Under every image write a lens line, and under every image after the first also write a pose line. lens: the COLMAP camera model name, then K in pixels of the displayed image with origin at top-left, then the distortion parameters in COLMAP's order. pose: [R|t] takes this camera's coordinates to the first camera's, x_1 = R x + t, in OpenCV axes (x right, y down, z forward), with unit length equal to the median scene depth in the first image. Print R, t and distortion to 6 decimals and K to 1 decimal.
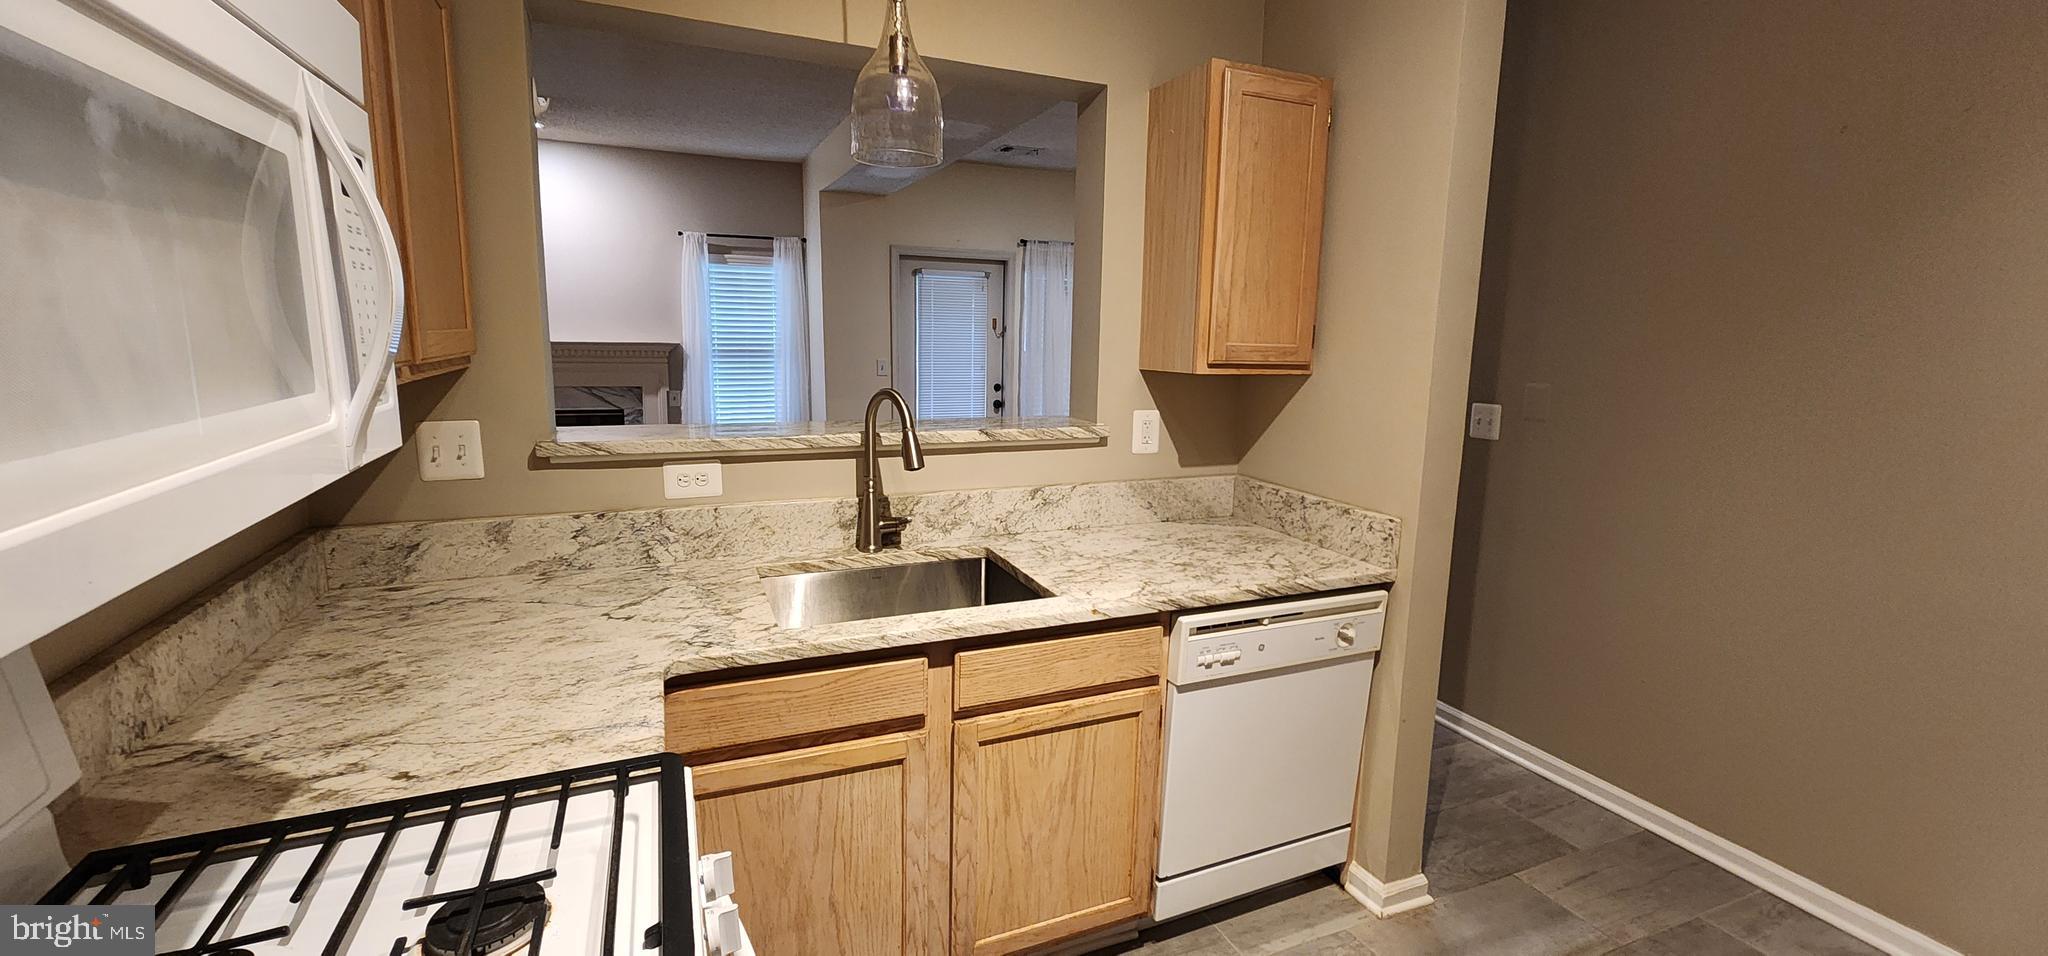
lens RADIAL K [[842.7, 0, 1035.8], [0, 842.7, 478.0], [0, 0, 1]] dist [-0.002769, 0.001528]
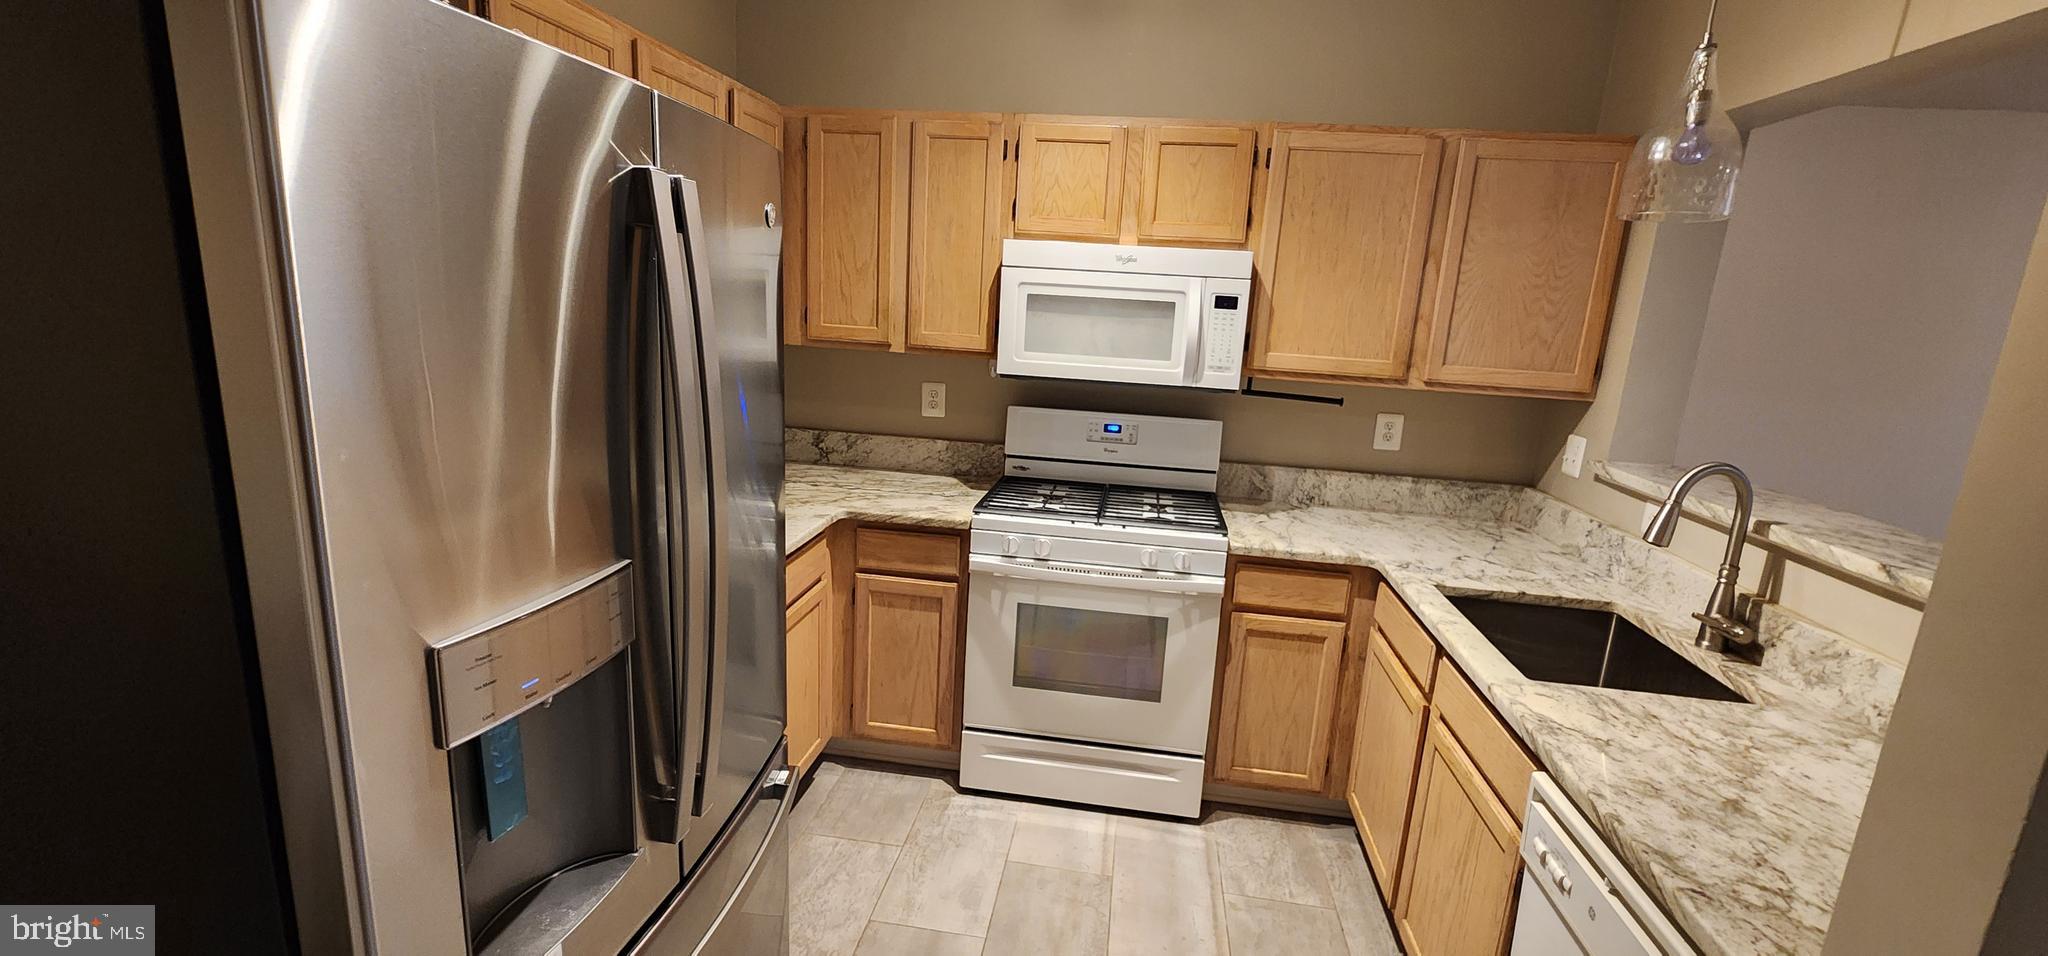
lens RADIAL K [[842.7, 0, 1025.4], [0, 842.7, 473.2], [0, 0, 1]] dist [-0.002769, 0.001528]
pose [[-0.525333, 0.122607, -0.842017, 1.012455], [-0.218865, 0.936799, 0.272957, -0.189052], [0.822267, 0.327681, -0.465297, 0.876079]]
